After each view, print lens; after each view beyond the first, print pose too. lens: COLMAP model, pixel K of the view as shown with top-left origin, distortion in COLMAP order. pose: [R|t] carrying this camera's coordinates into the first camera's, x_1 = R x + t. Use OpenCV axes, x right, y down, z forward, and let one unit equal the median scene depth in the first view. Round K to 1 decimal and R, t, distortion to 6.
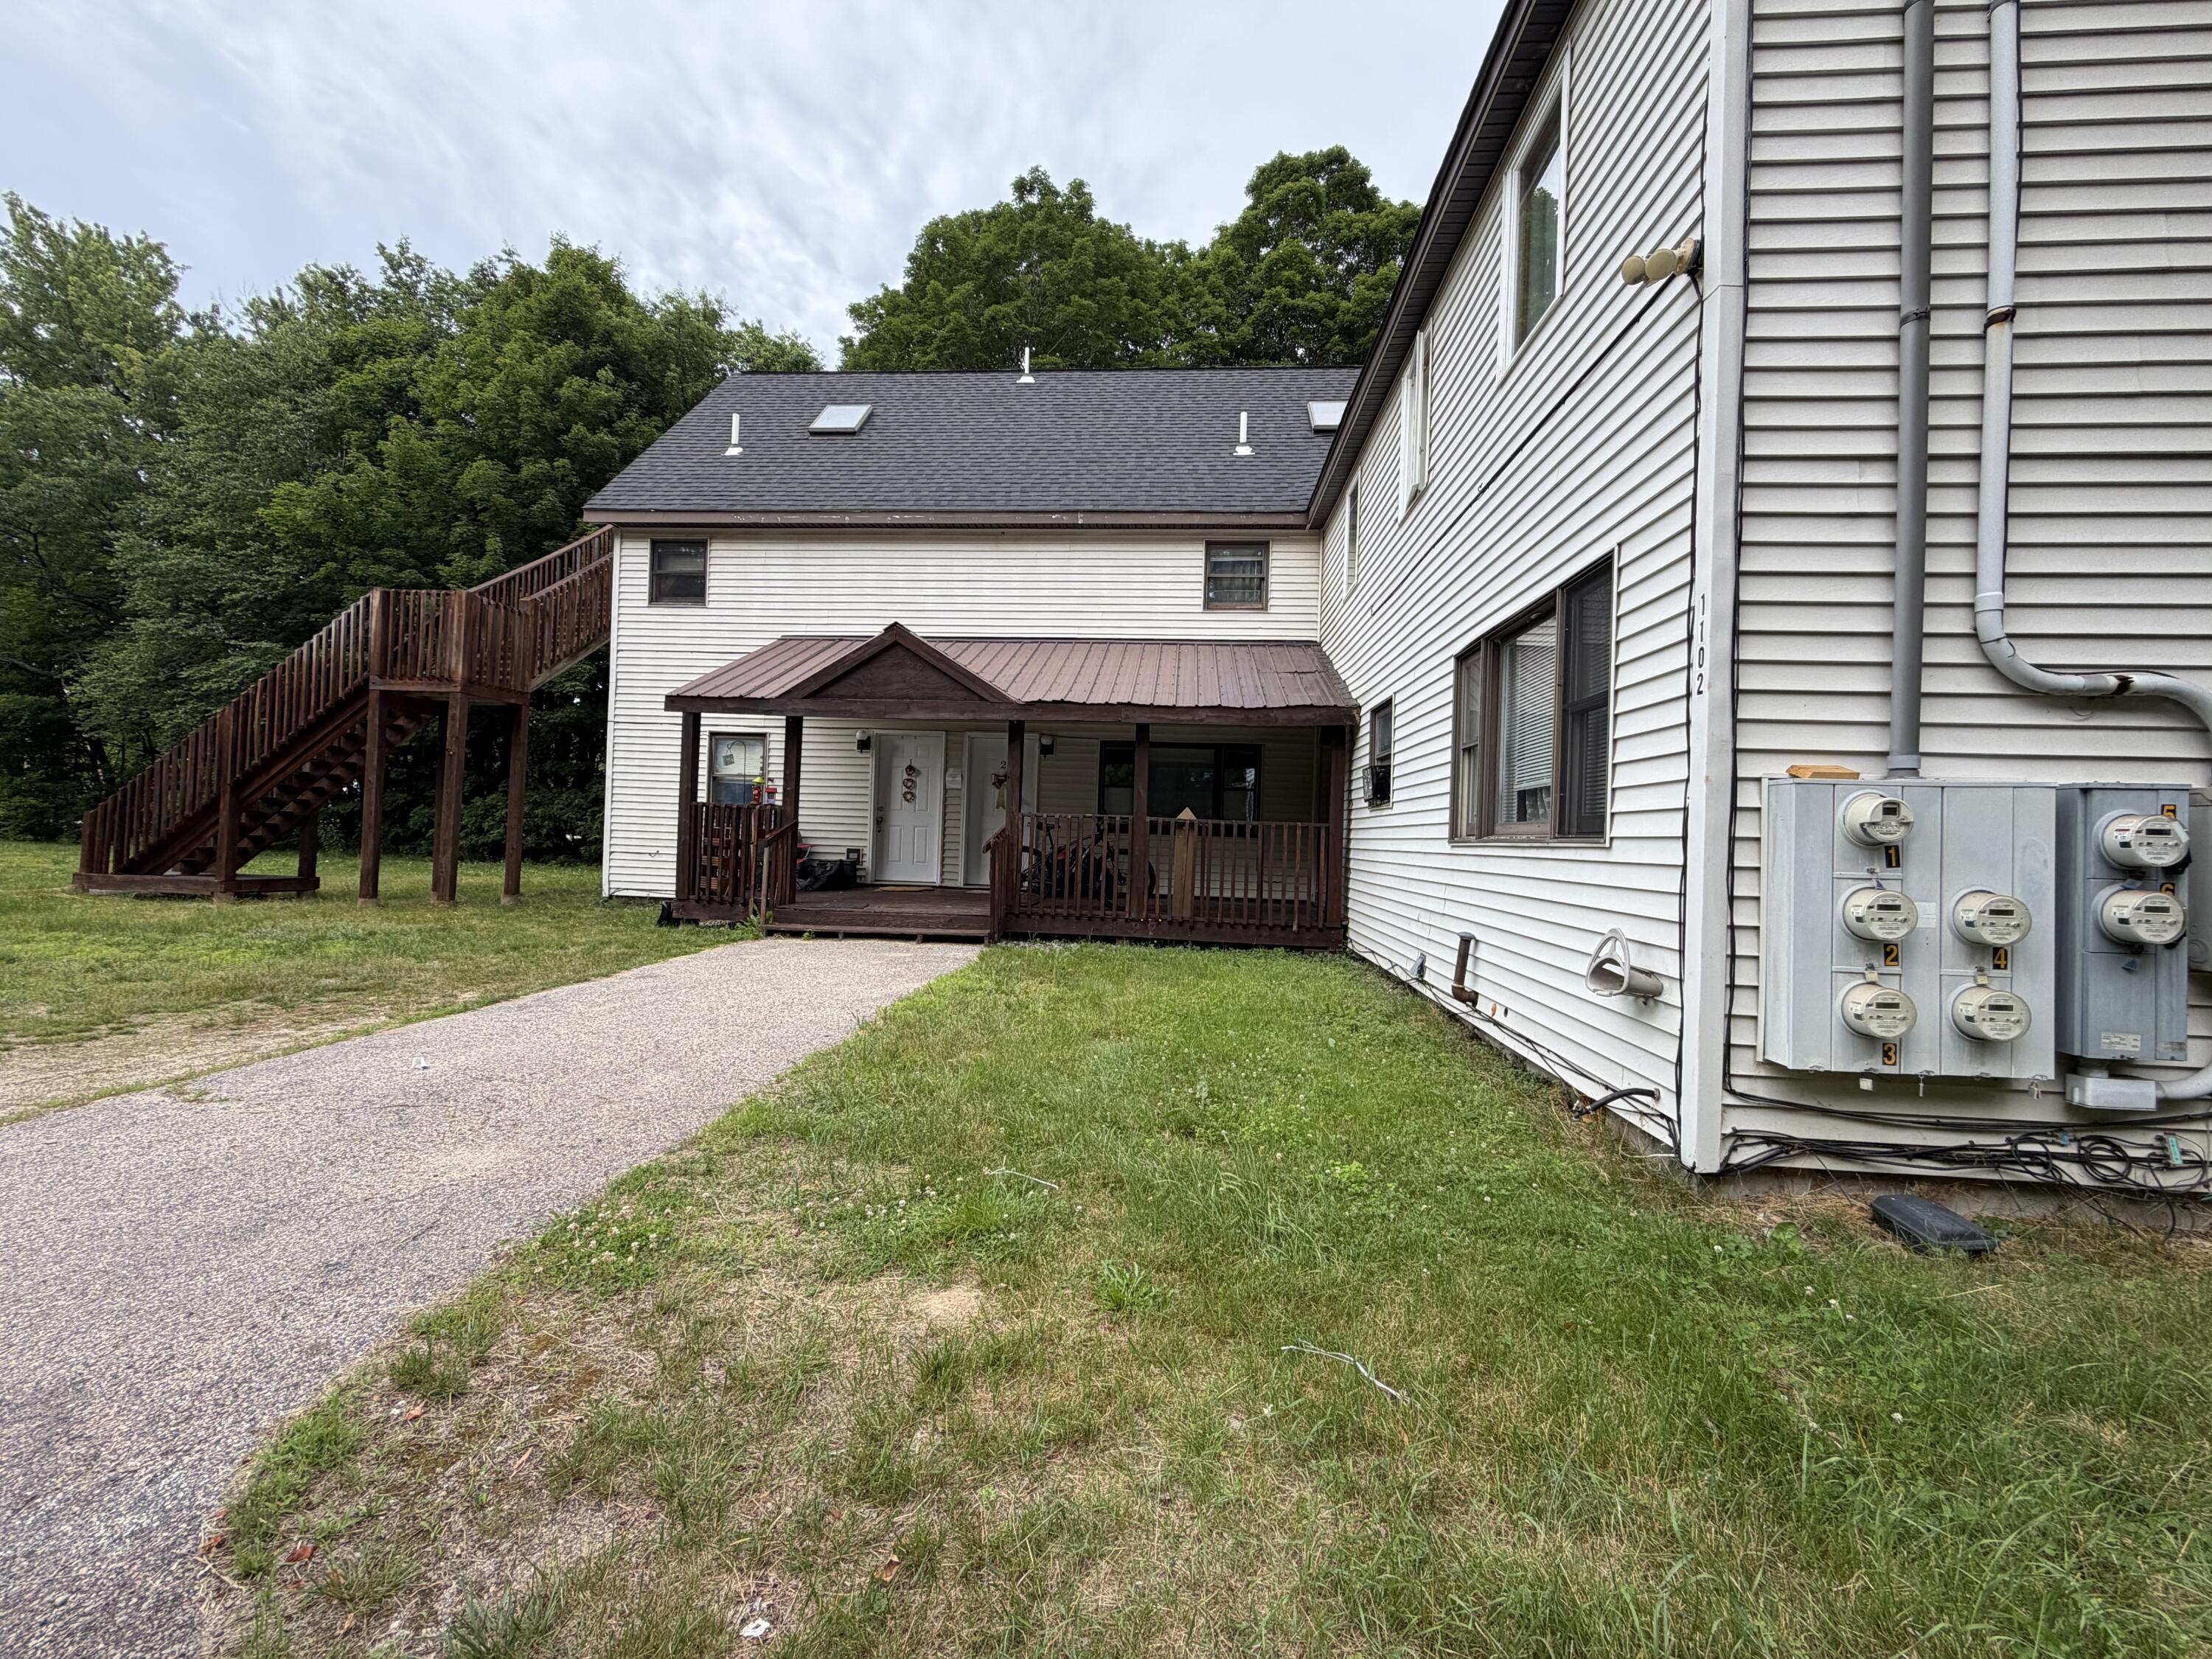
lens RADIAL K [[887.2, 0, 1100.3], [0, 887.2, 820.3], [0, 0, 1]] dist [-0.002210, 0.001354]
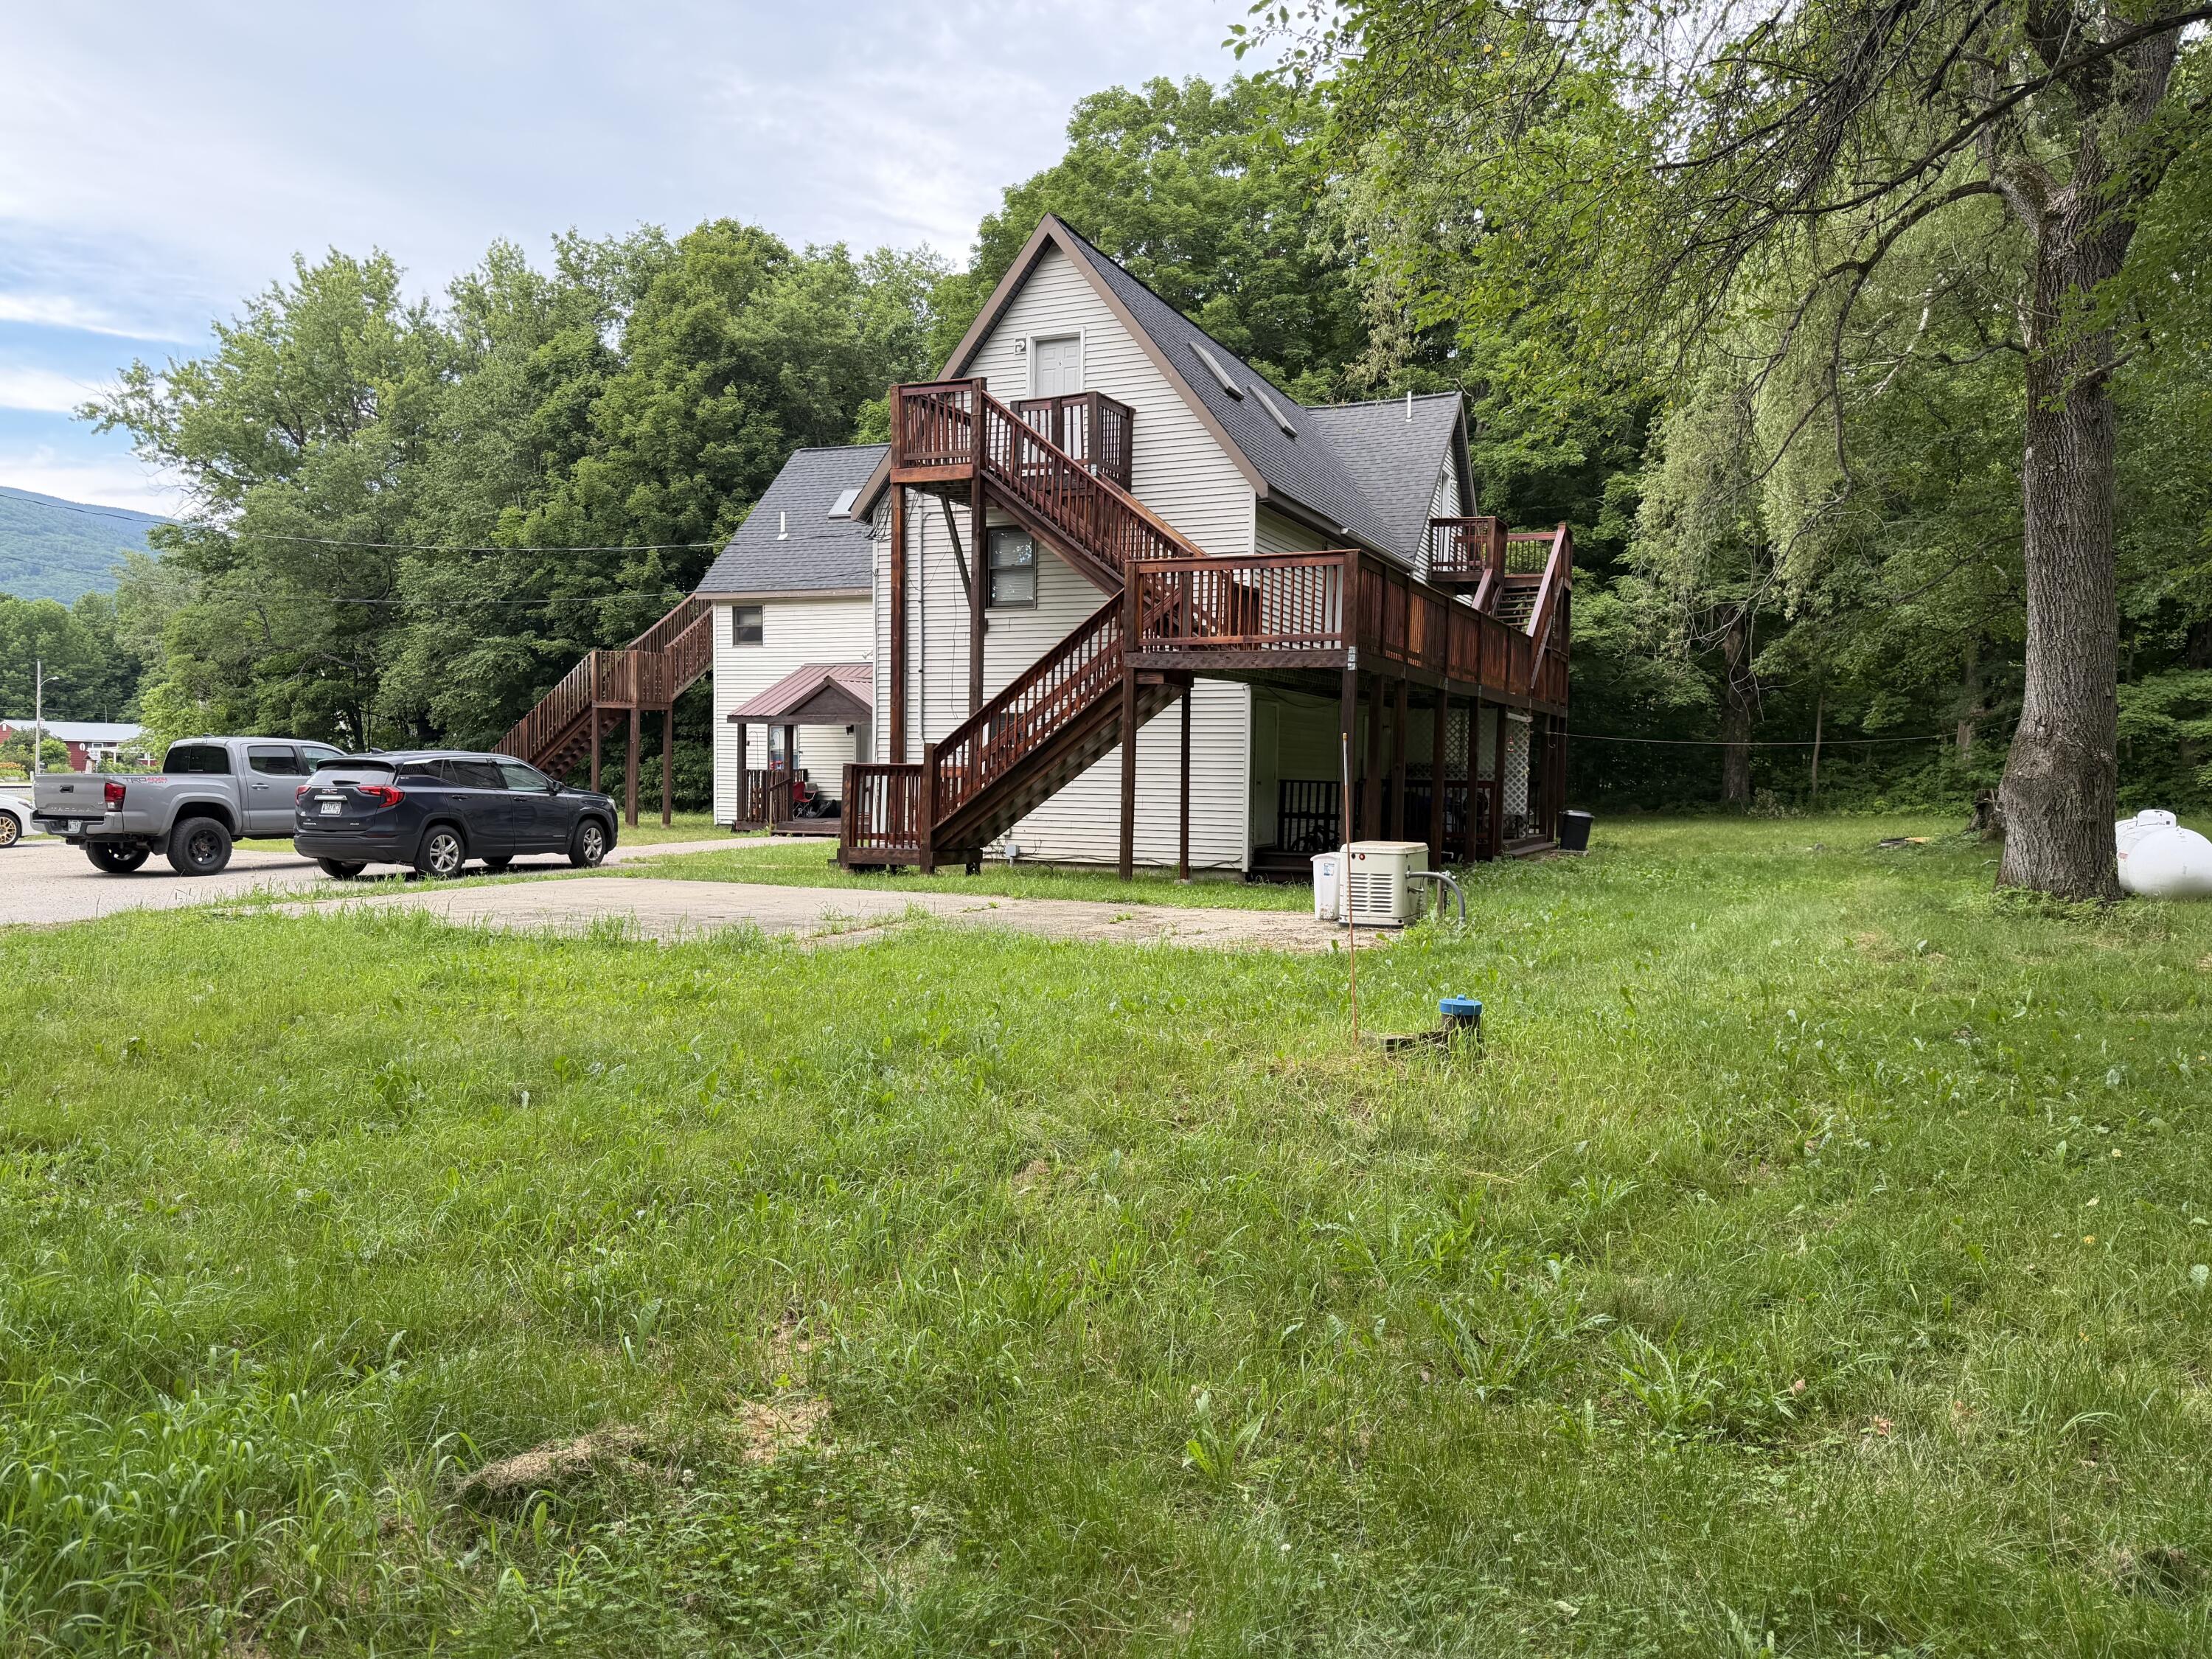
lens RADIAL K [[1547.9, 0, 1109.1], [0, 1547.9, 836.6], [0, 0, 1]] dist [0.022307, -0.033127]
pose [[0.946123, -0.004061, -0.323783, 0.601819], [0.020836, 0.998613, 0.048362, -0.010187], [0.323137, -0.052503, 0.944895, -0.838086]]
